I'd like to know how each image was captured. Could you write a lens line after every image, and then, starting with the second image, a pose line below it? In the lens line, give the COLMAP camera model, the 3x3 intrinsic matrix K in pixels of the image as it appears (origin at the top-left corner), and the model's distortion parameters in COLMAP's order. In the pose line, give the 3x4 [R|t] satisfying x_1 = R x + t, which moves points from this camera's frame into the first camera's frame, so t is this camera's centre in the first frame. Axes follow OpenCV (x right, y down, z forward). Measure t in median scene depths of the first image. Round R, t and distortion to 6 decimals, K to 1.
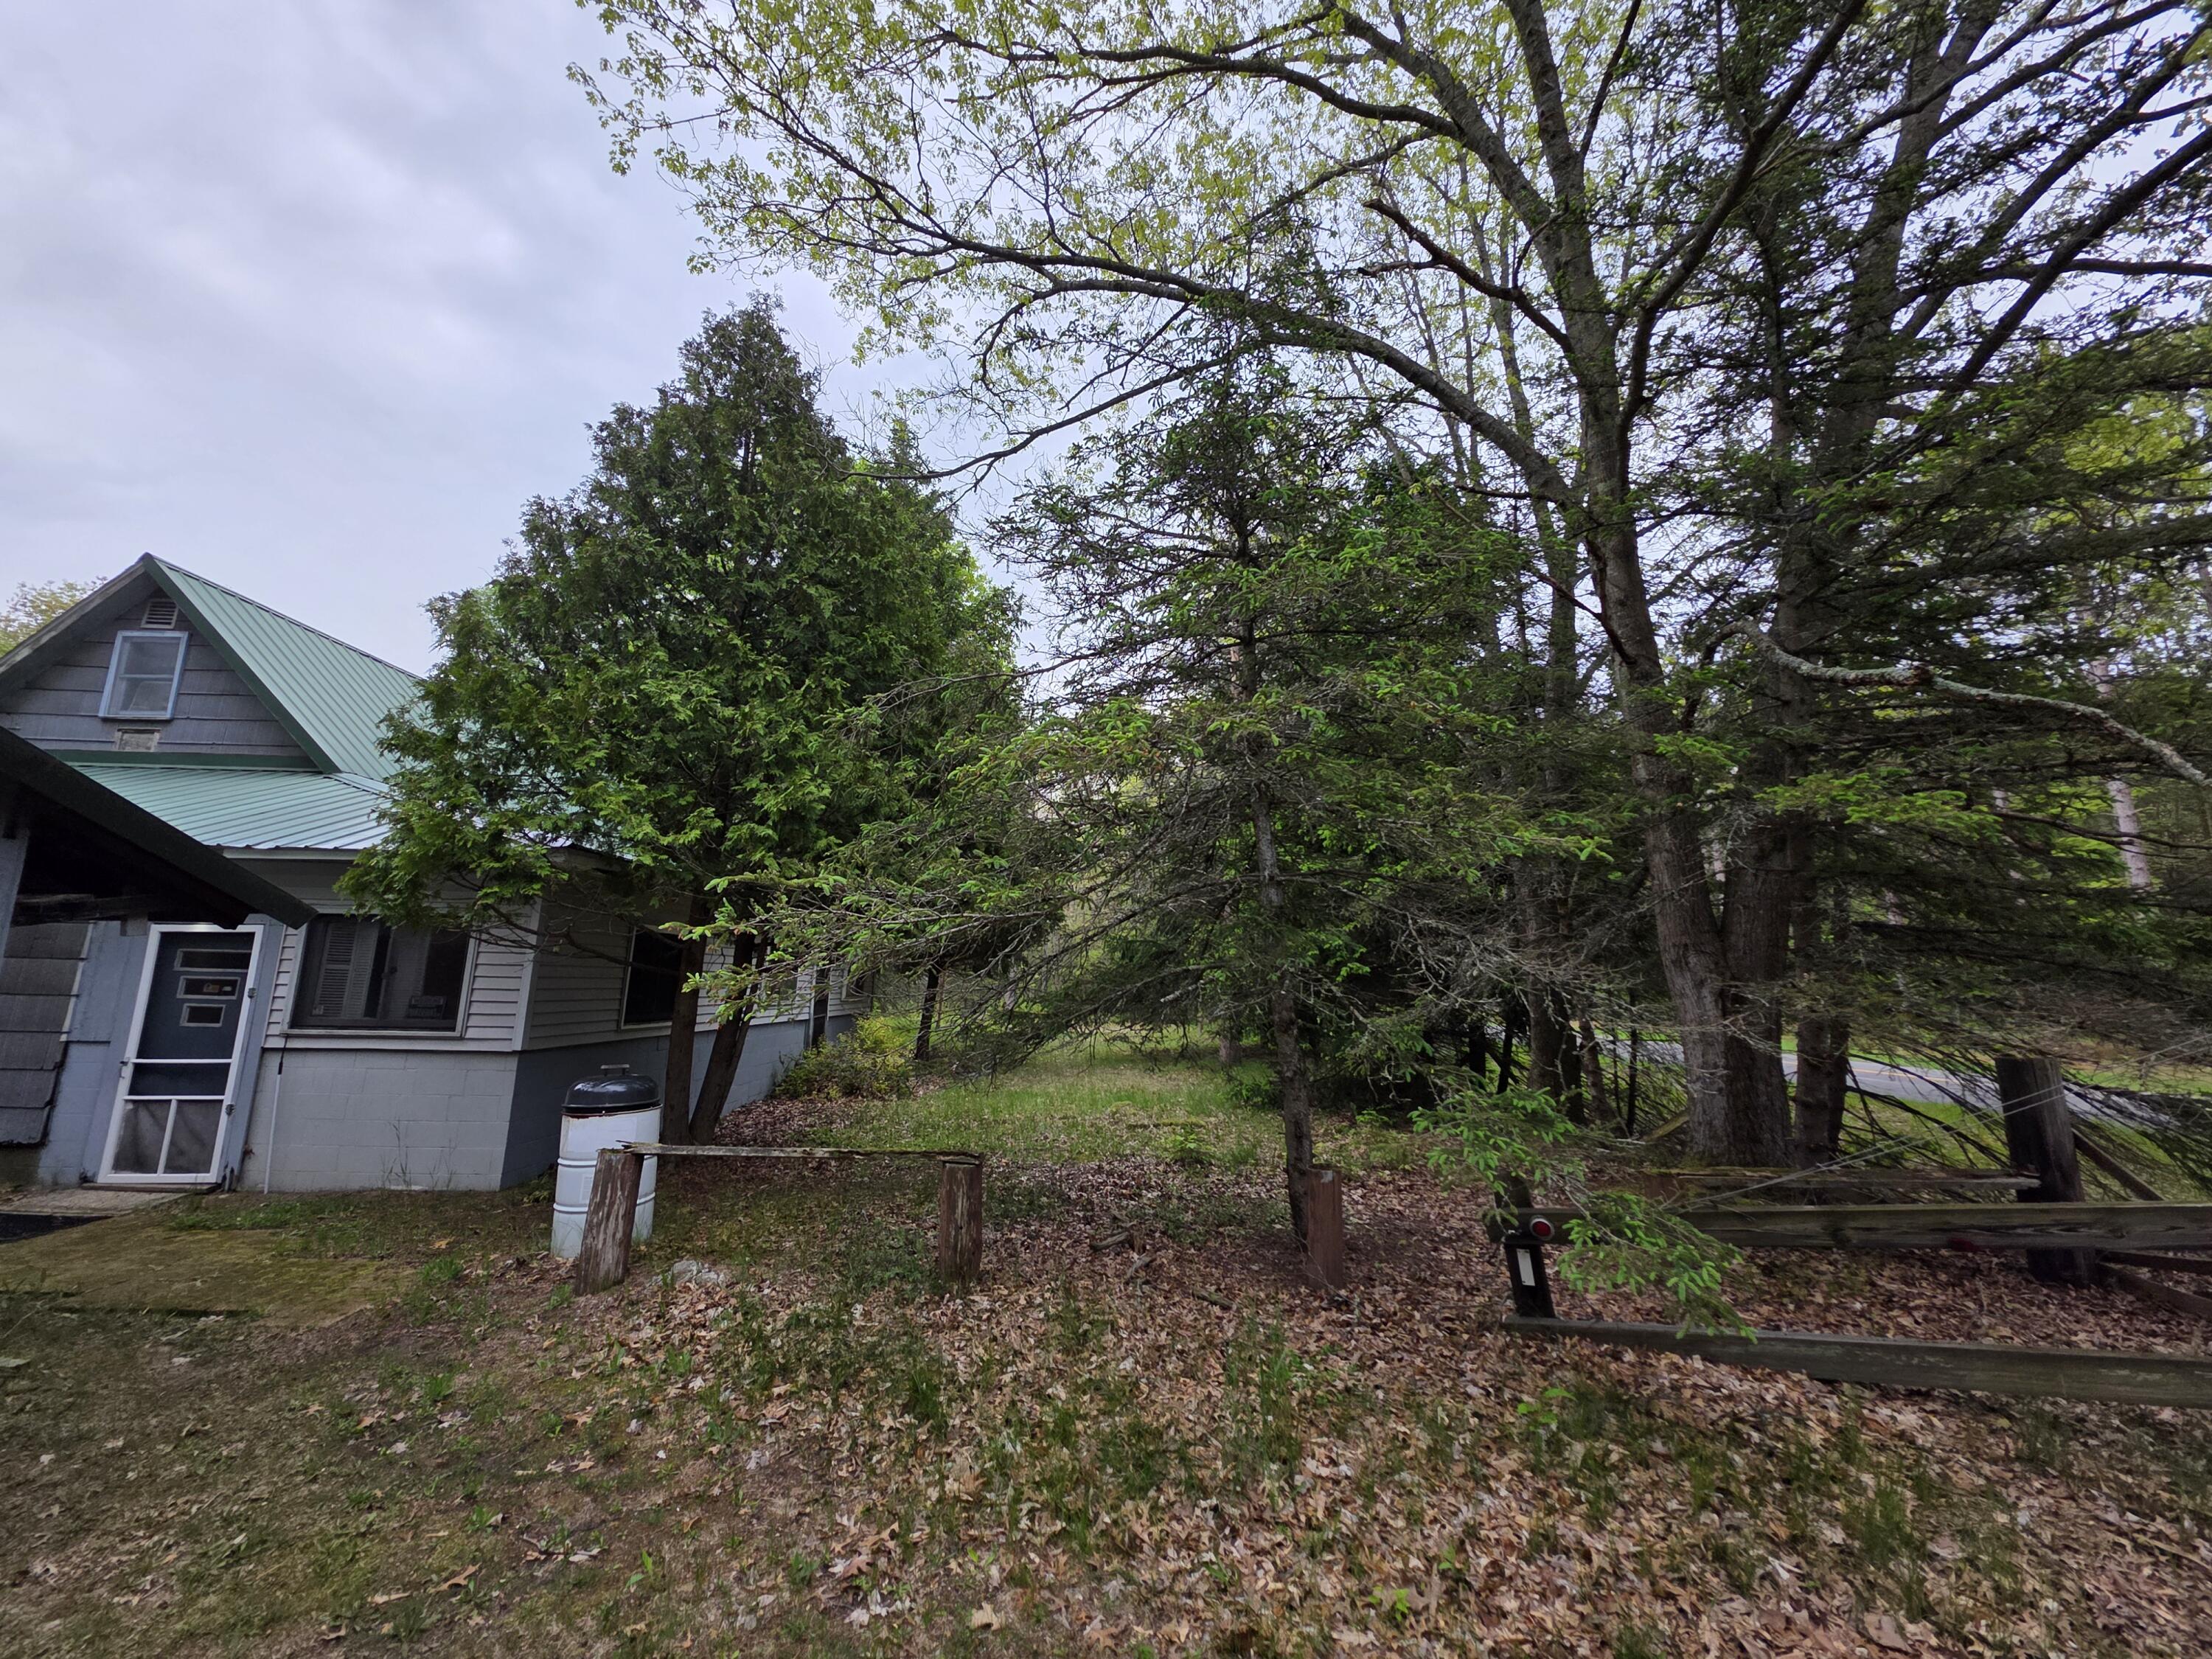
lens RADIAL K [[875.2, 0, 1107.0], [0, 875.2, 825.6], [0, 0, 1]] dist [0.001889, 0.000089]
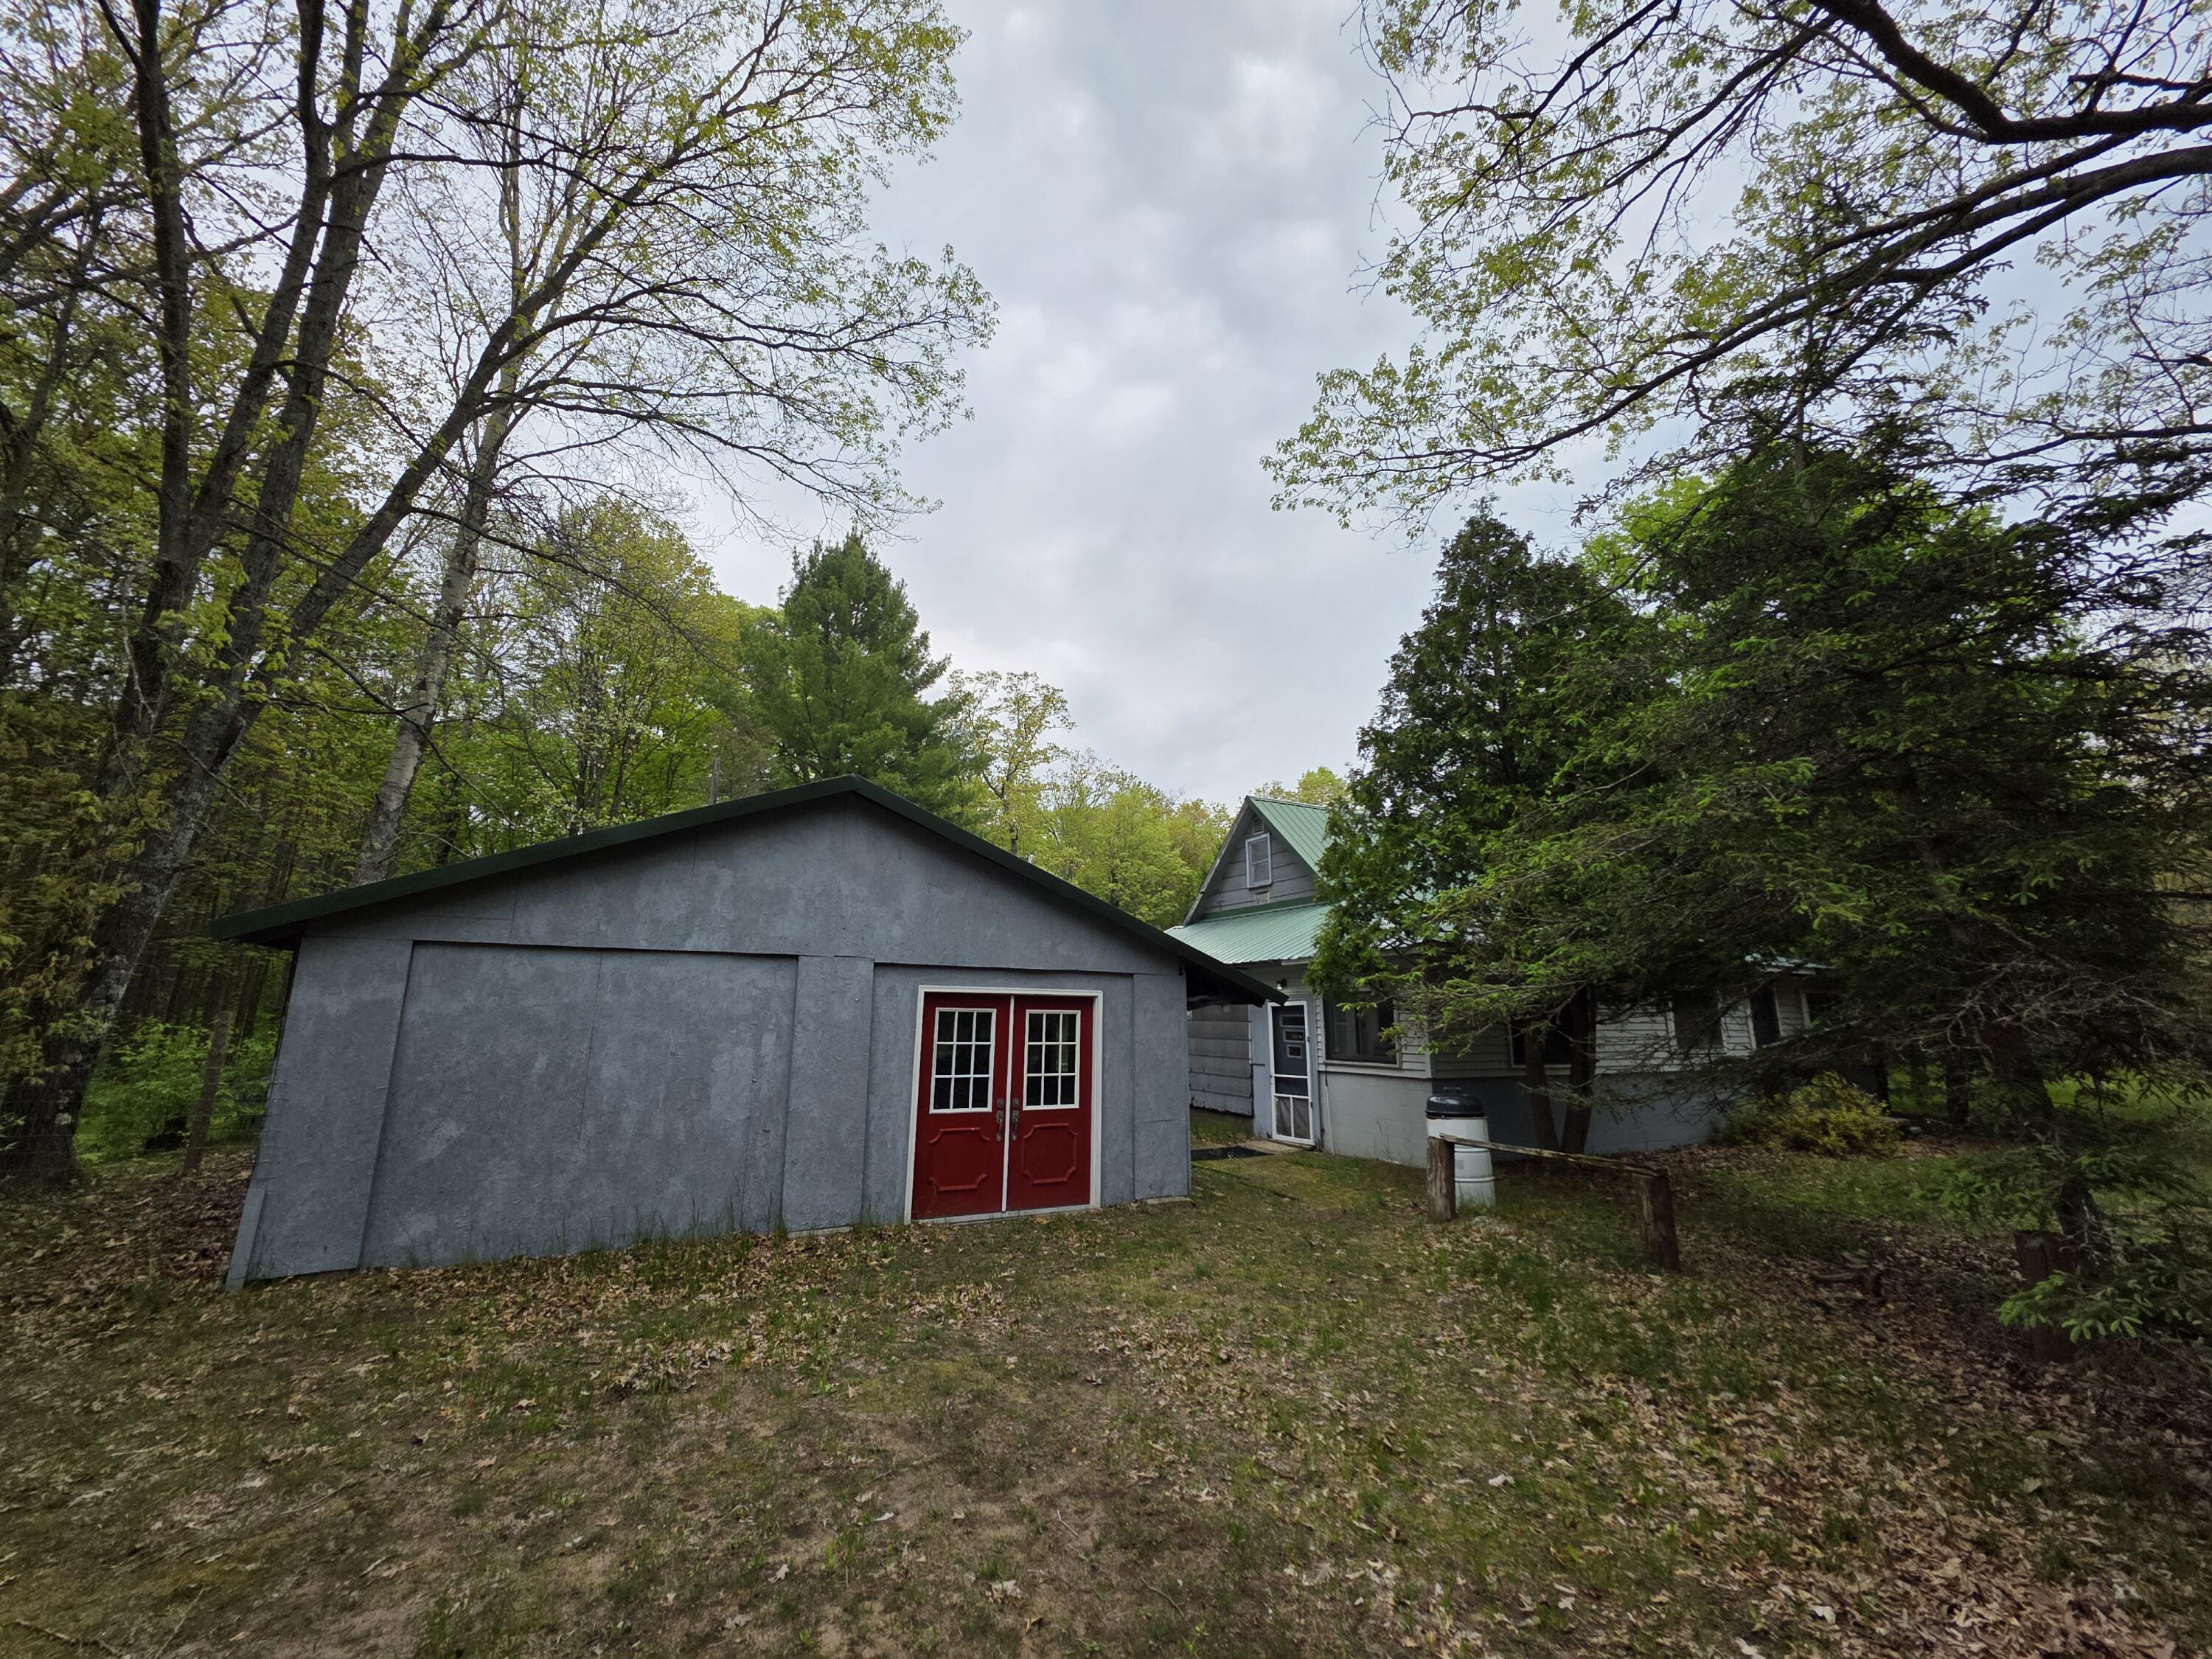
lens RADIAL K [[875.2, 0, 1104.2], [0, 875.2, 817.9], [0, 0, 1]] dist [0.001889, 0.000089]
pose [[0.450620, -0.218277, -0.865619, 0.487687], [0.162904, 0.973472, -0.160669, -0.030418], [0.877727, -0.068612, 0.474224, -0.184281]]
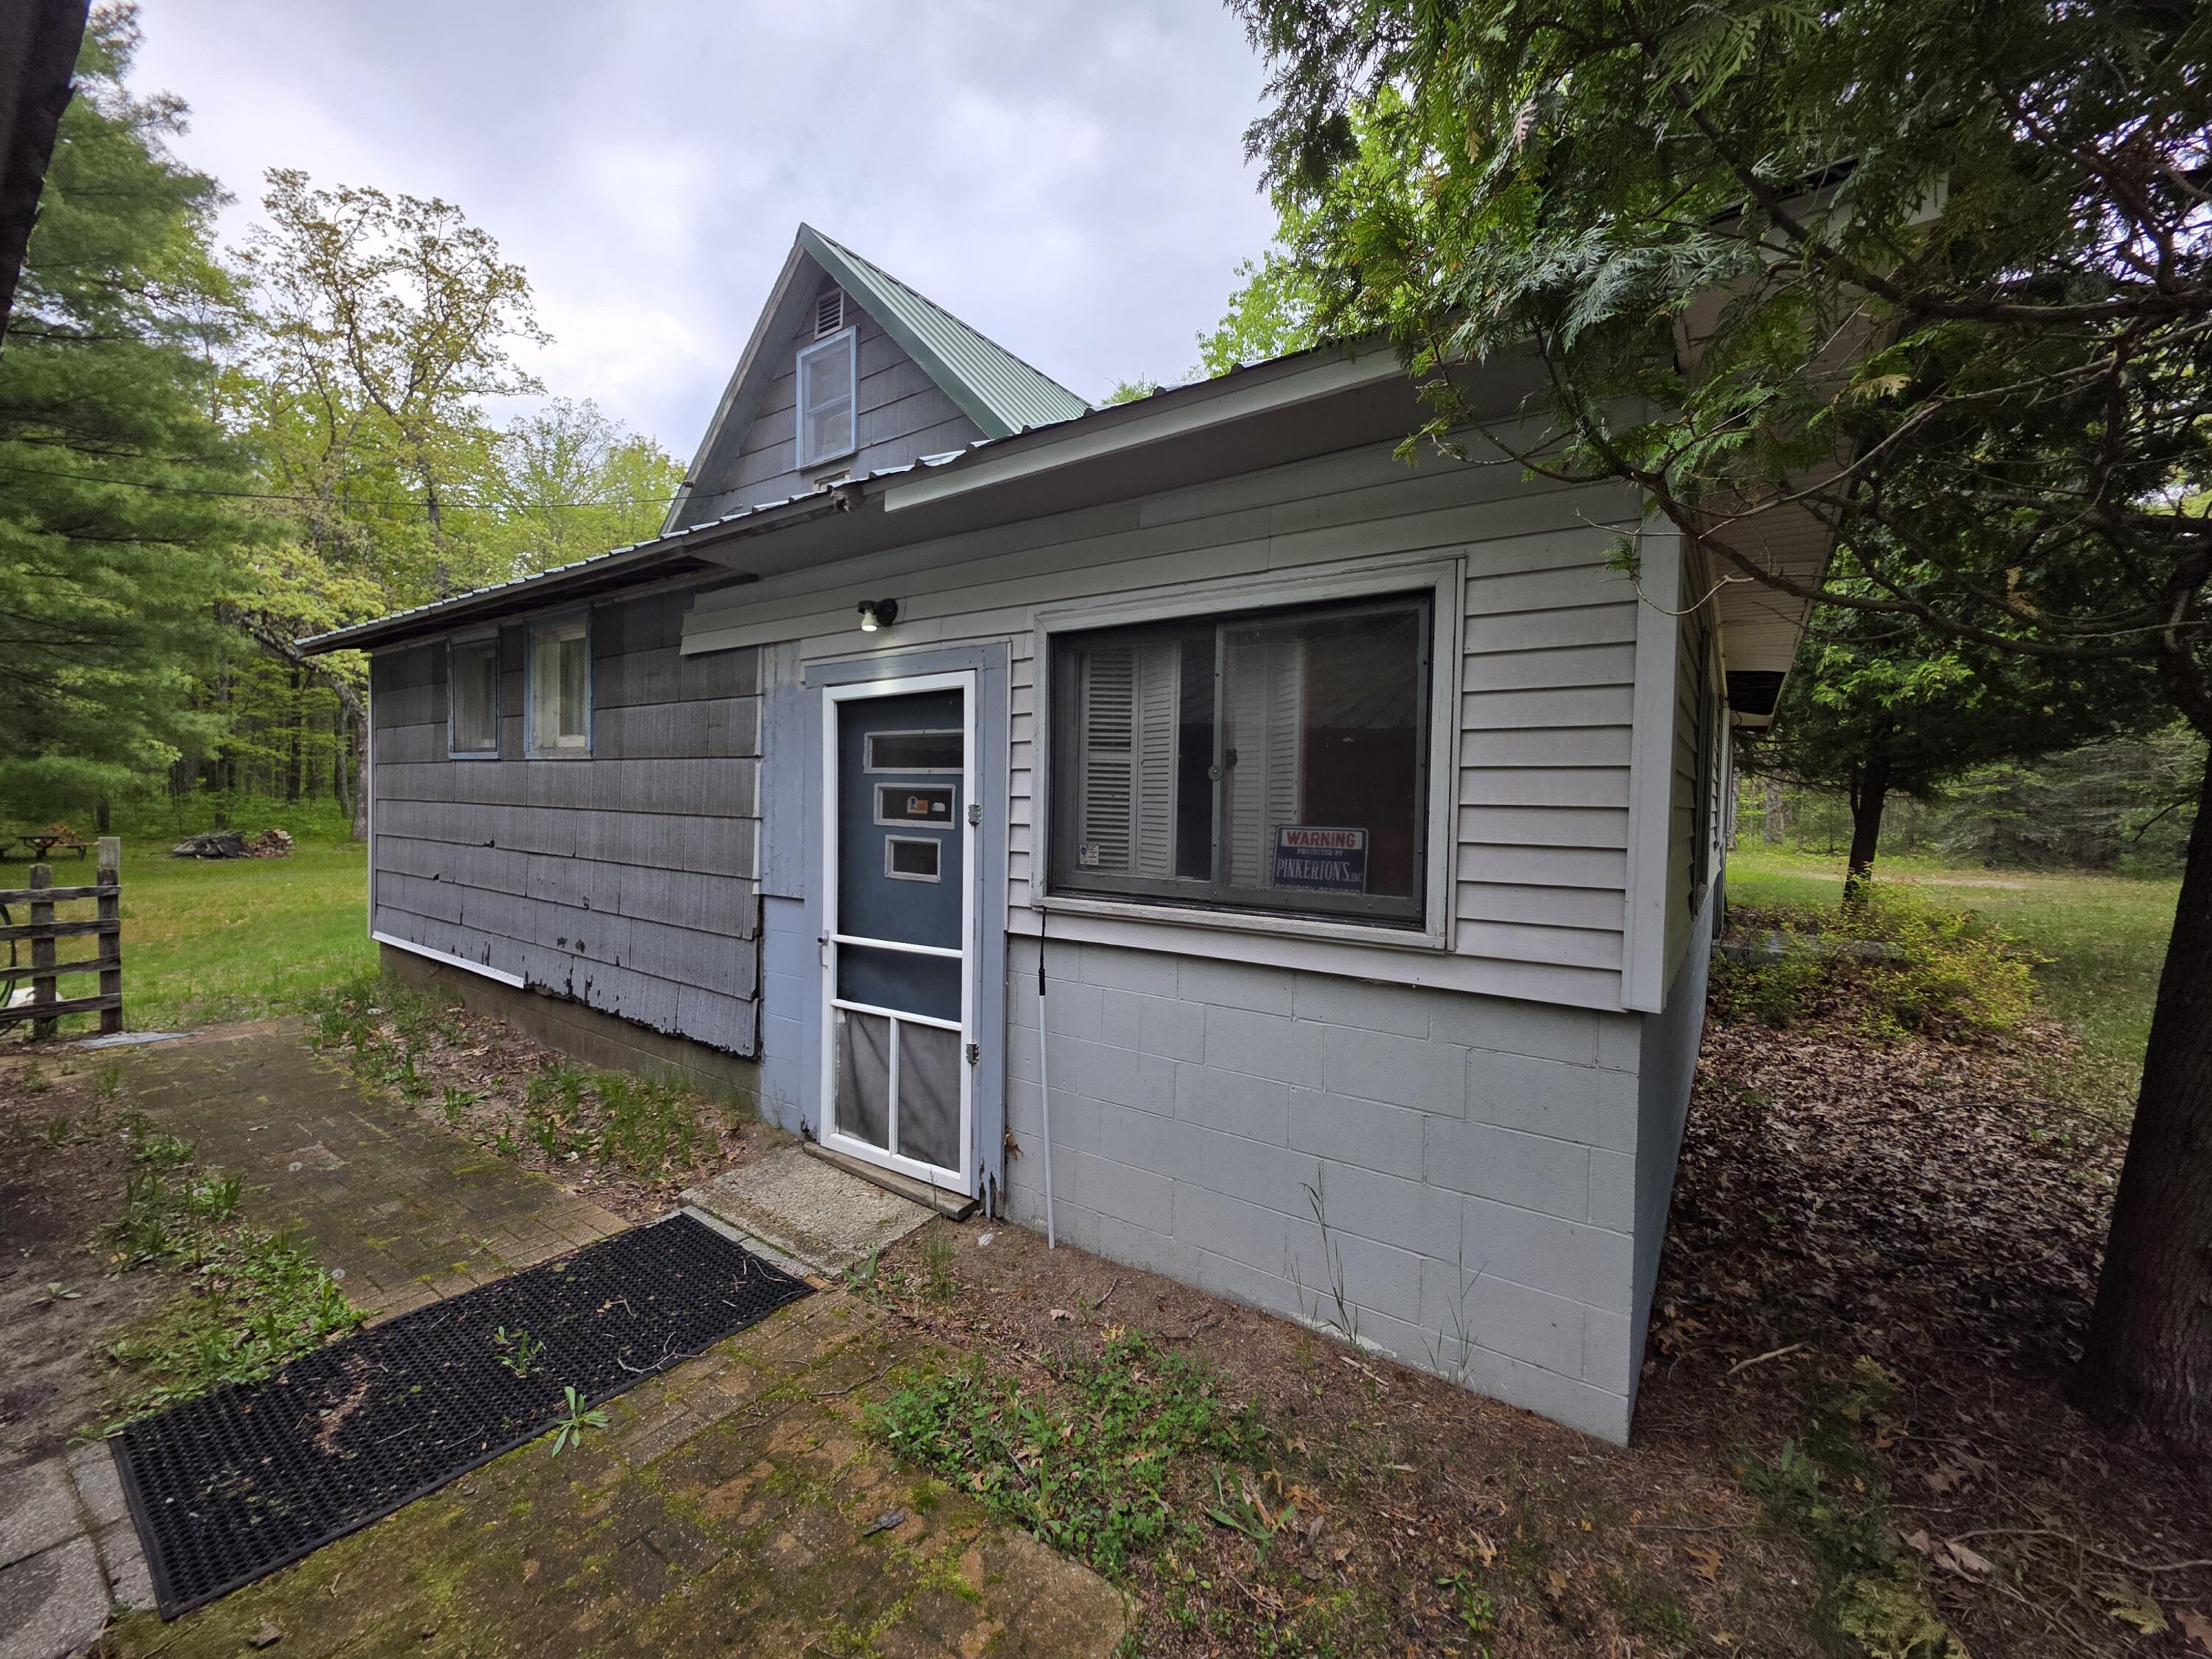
lens RADIAL K [[875.2, 0, 1102.6], [0, 875.2, 825.5], [0, 0, 1]] dist [0.001889, 0.000089]
pose [[0.805791, 0.010272, -0.592110, -0.651867], [0.104721, 0.981621, 0.159543, 0.130331], [0.582867, -0.190565, 0.789906, 0.678160]]
